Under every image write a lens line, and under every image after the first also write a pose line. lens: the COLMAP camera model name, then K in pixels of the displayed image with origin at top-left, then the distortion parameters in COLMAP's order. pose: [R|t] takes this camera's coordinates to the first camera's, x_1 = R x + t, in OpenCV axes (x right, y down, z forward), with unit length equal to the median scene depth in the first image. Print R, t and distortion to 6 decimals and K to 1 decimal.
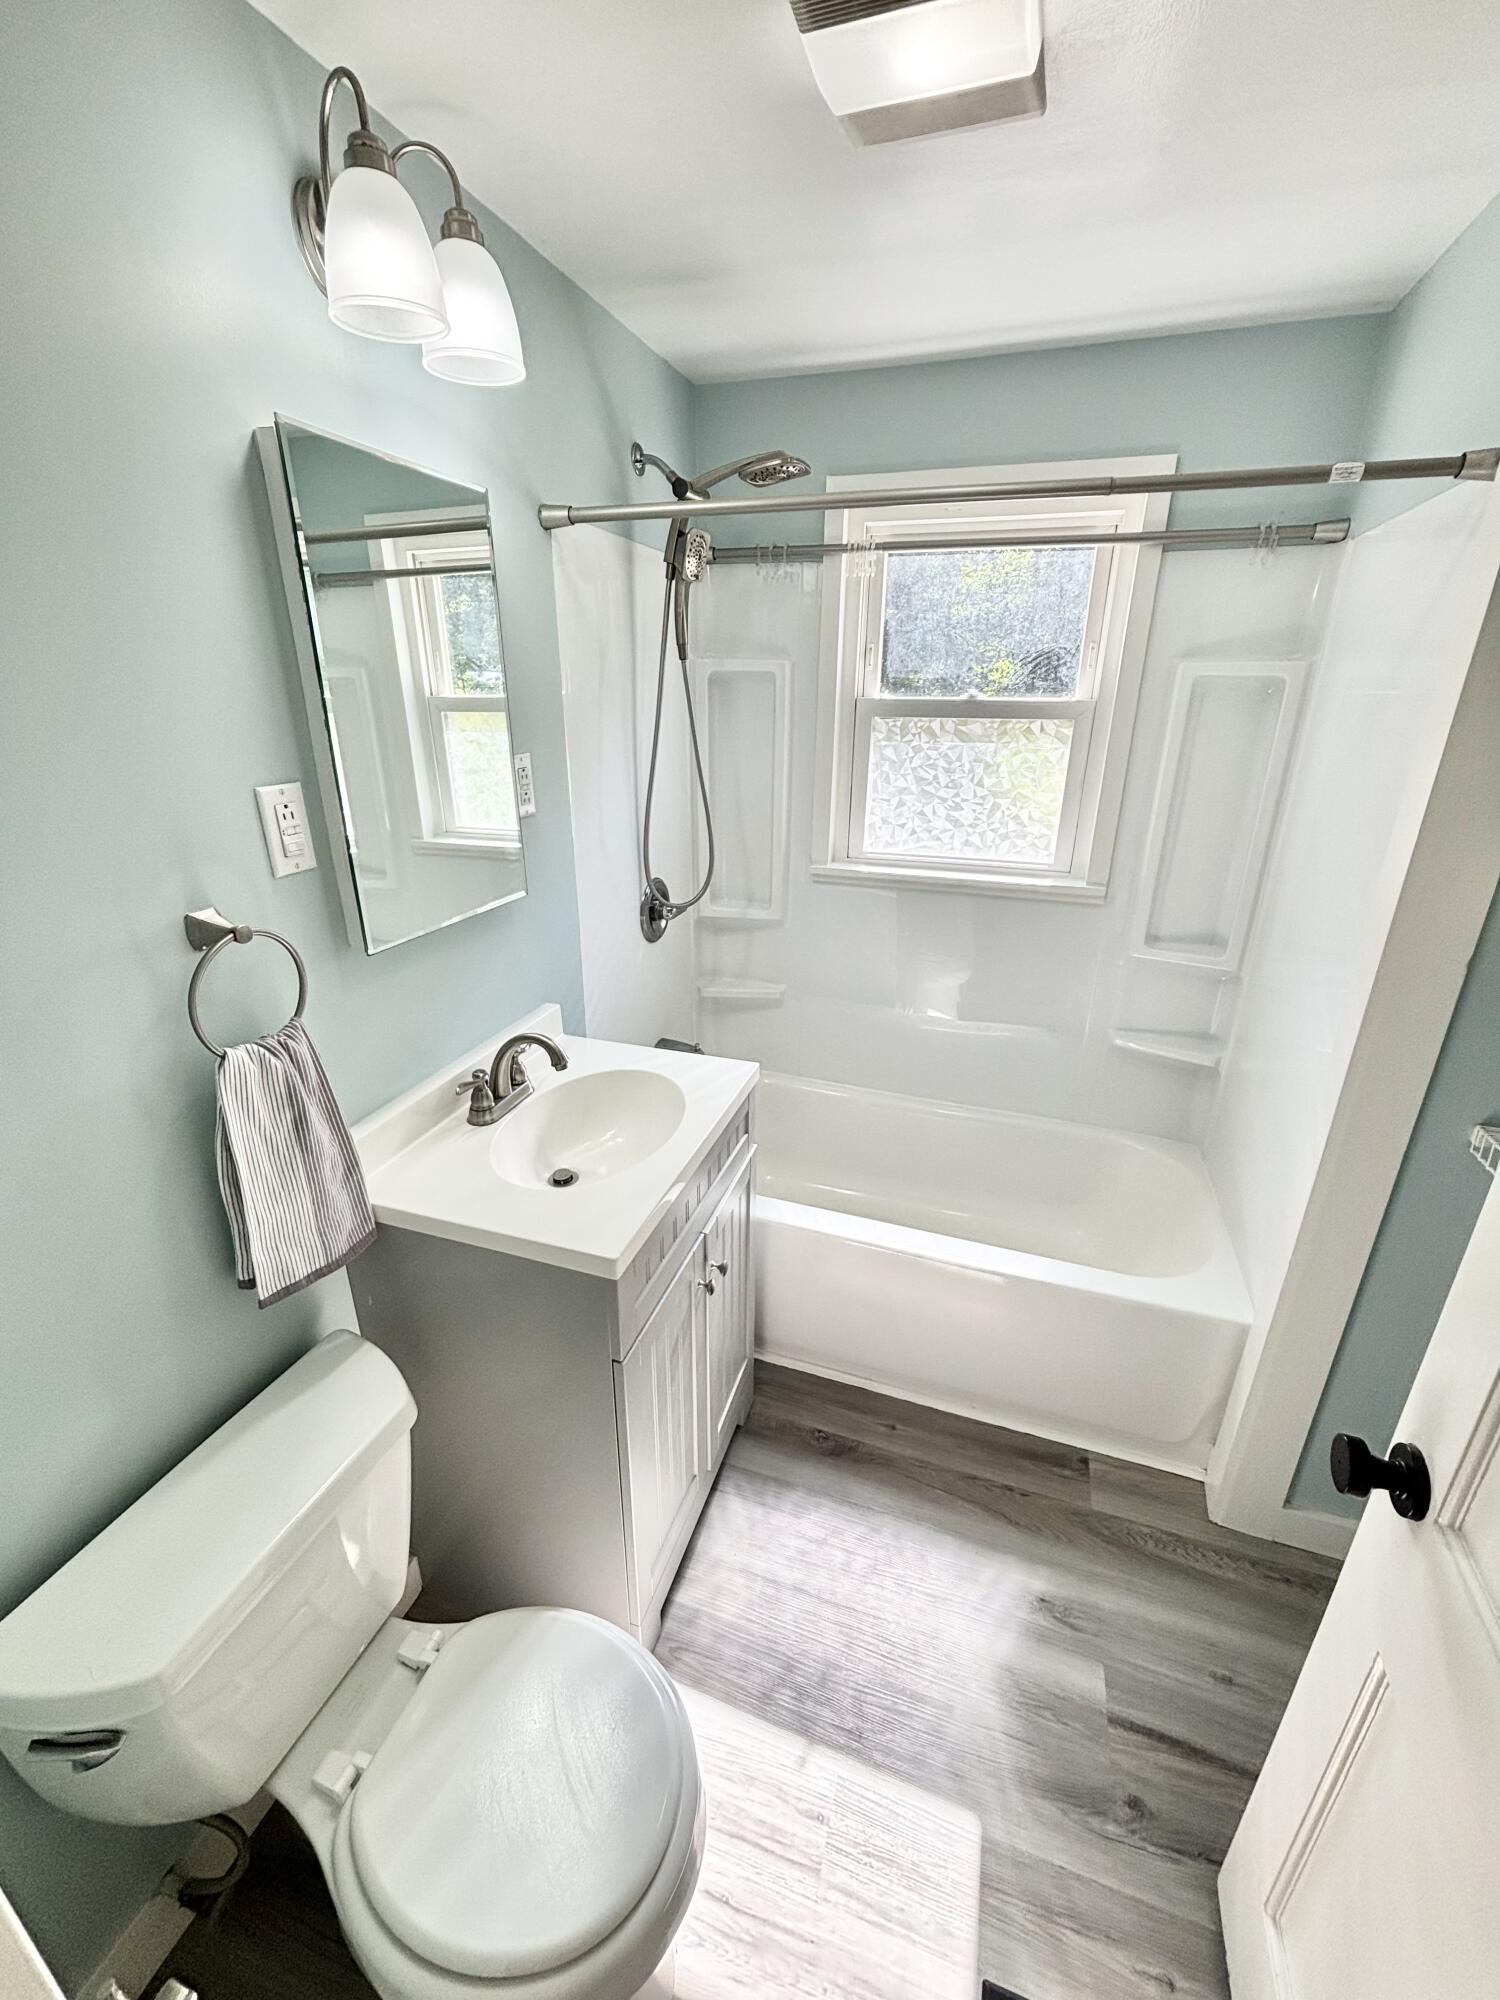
lens RADIAL K [[809.0, 0, 748.0], [0, 809.0, 999.2], [0, 0, 1]] dist [-0.002420, 0.000127]
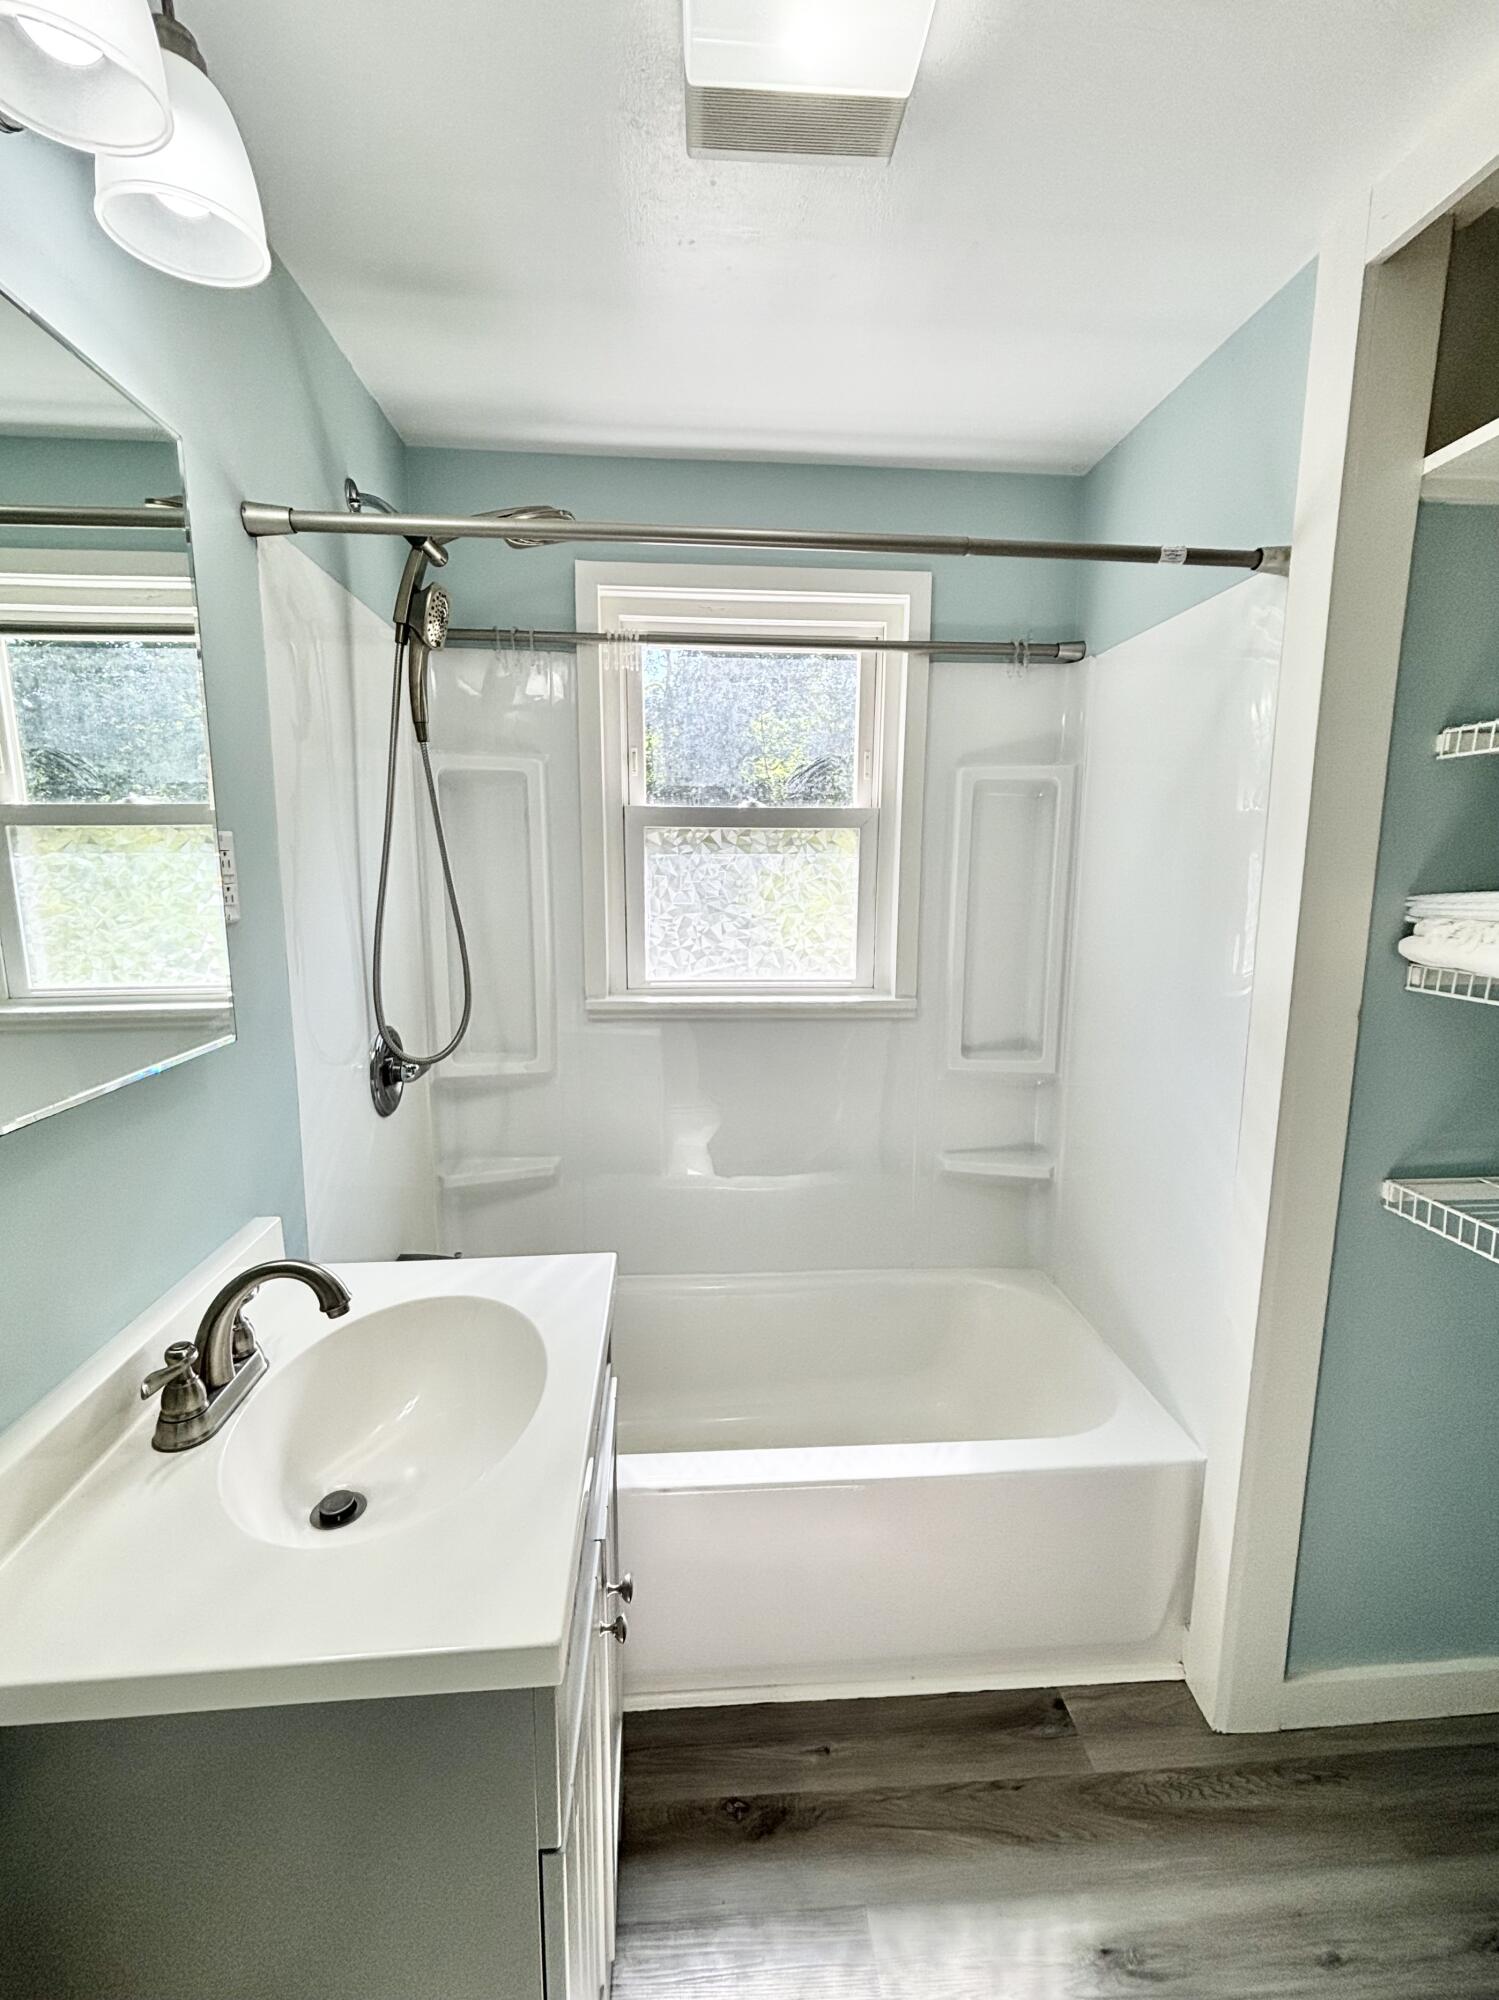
lens RADIAL K [[873.8, 0, 744.4], [0, 873.8, 999.6], [0, 0, 1]] dist [0.000143, 0.000282]
pose [[0.920516, -0.064865, 0.385284, -0.140341], [0.142894, 0.973696, -0.177473, 0.013471], [-0.363638, 0.218422, 0.905571, 0.189404]]
